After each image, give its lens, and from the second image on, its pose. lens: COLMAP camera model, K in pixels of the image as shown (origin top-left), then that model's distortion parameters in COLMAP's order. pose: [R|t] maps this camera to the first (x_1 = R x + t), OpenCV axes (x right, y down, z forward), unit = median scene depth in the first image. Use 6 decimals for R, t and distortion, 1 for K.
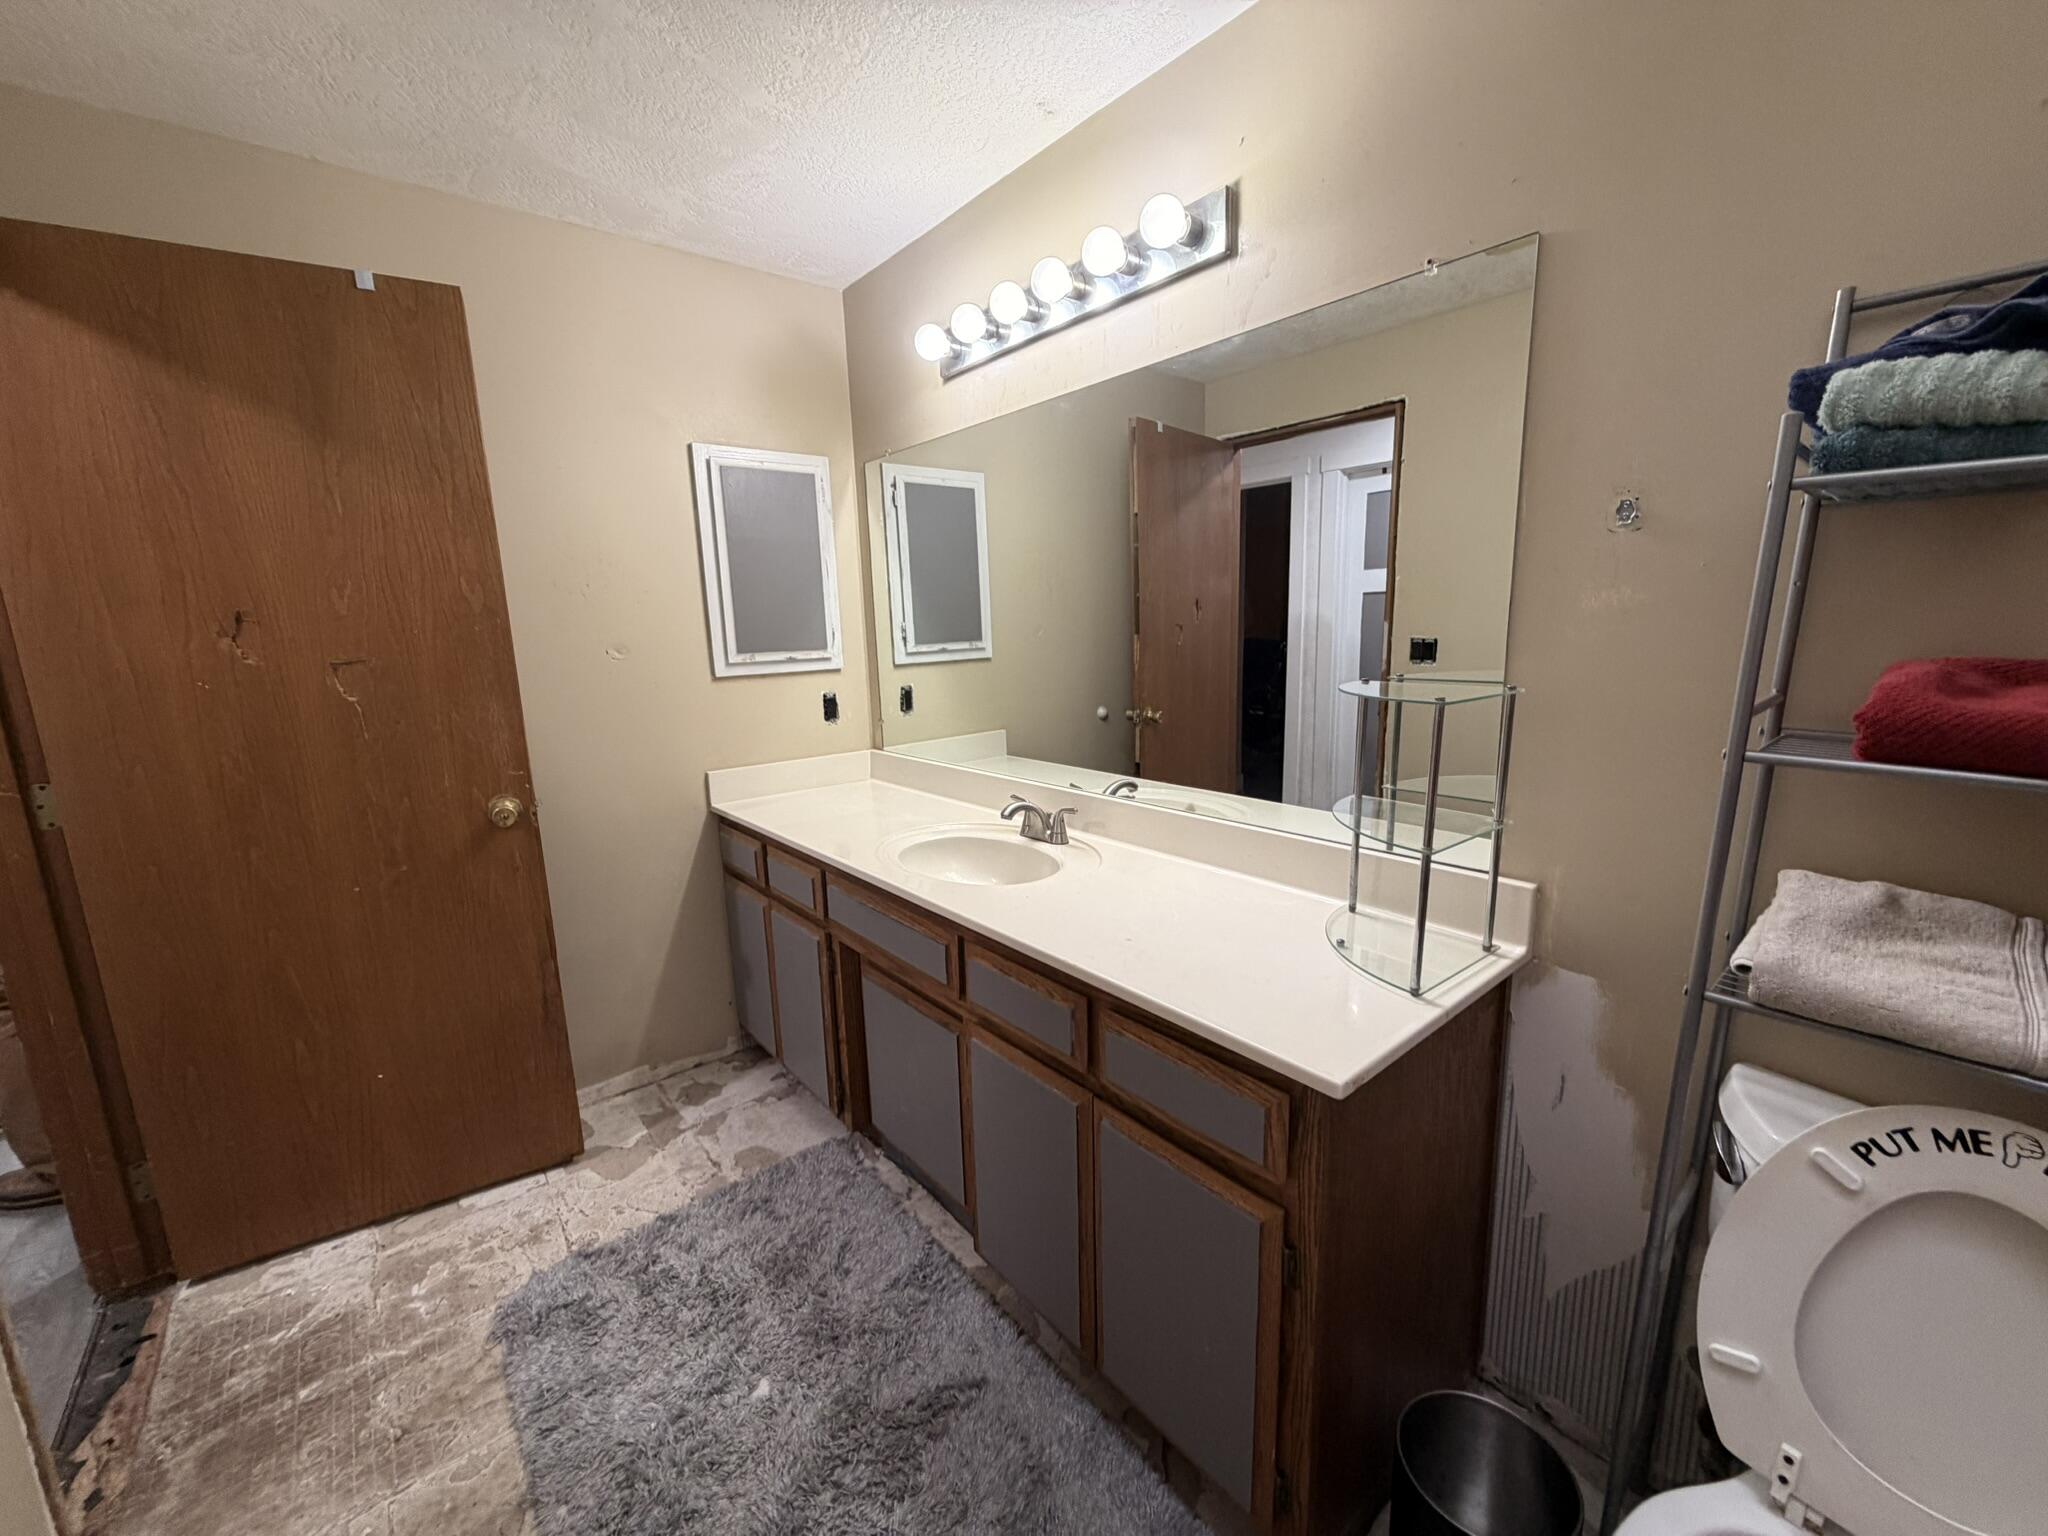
lens RADIAL K [[813.2, 0, 1018.1], [0, 813.2, 768.0], [0, 0, 1]] dist [0.000526, 0.000229]
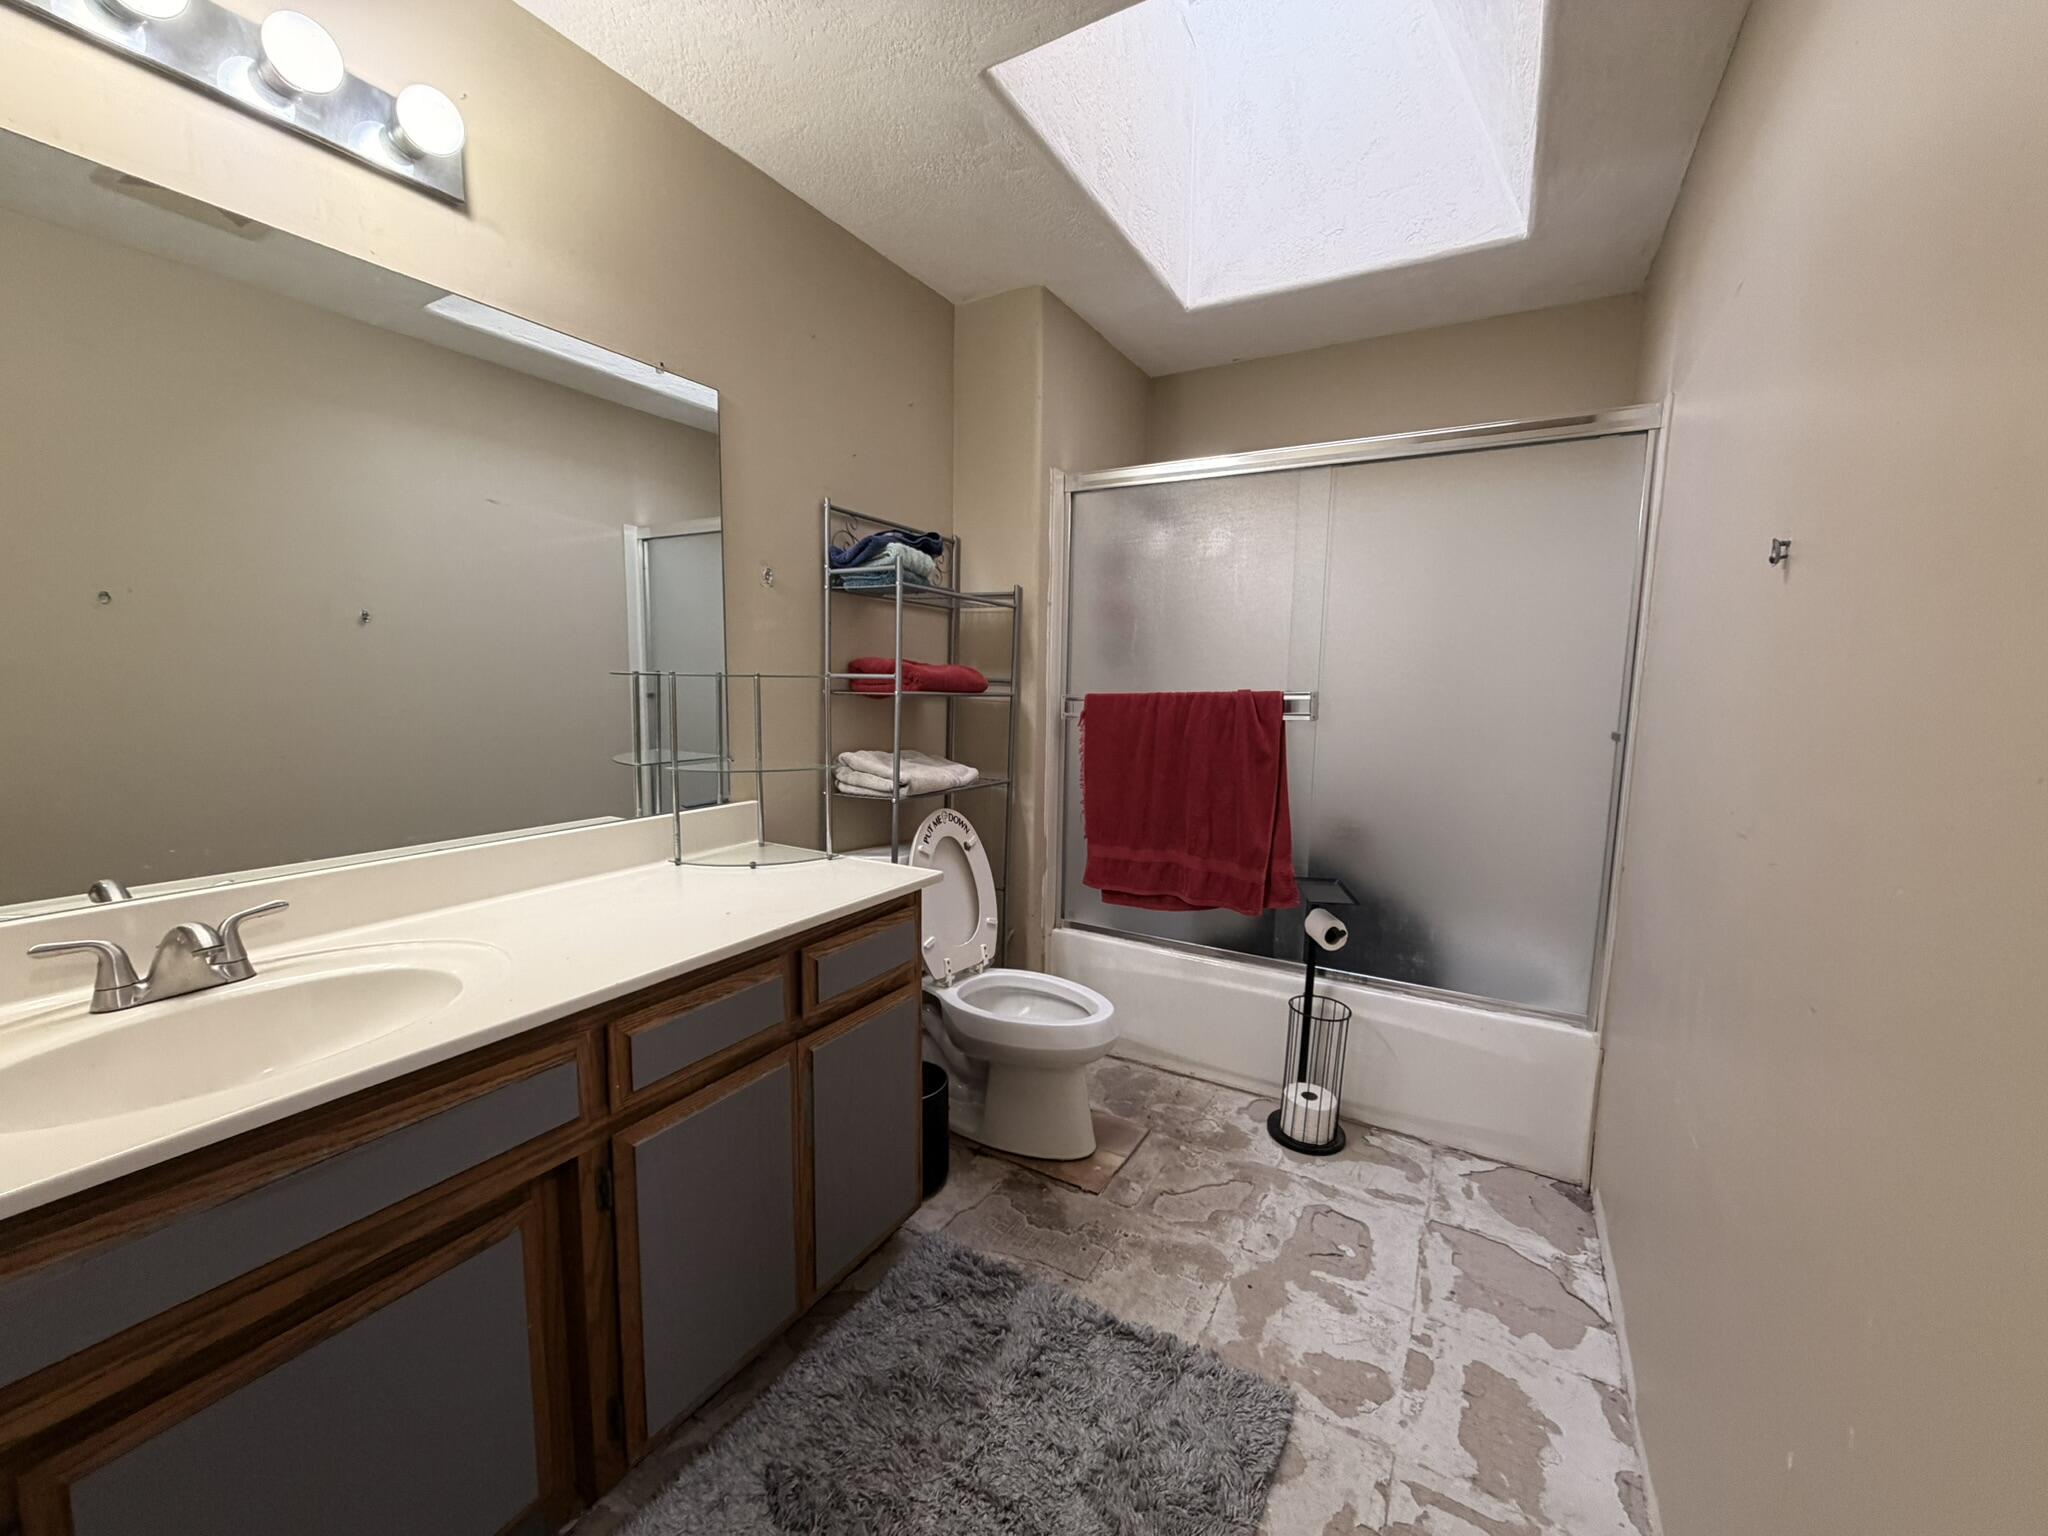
lens RADIAL K [[813.2, 0, 1018.1], [0, 813.2, 768.0], [0, 0, 1]] dist [0.000526, 0.000229]
pose [[-0.341369, -0.080904, 0.936441, -0.949788], [0.171226, 0.974265, 0.146590, -0.058992], [-0.924202, 0.210384, -0.318732, 0.949218]]
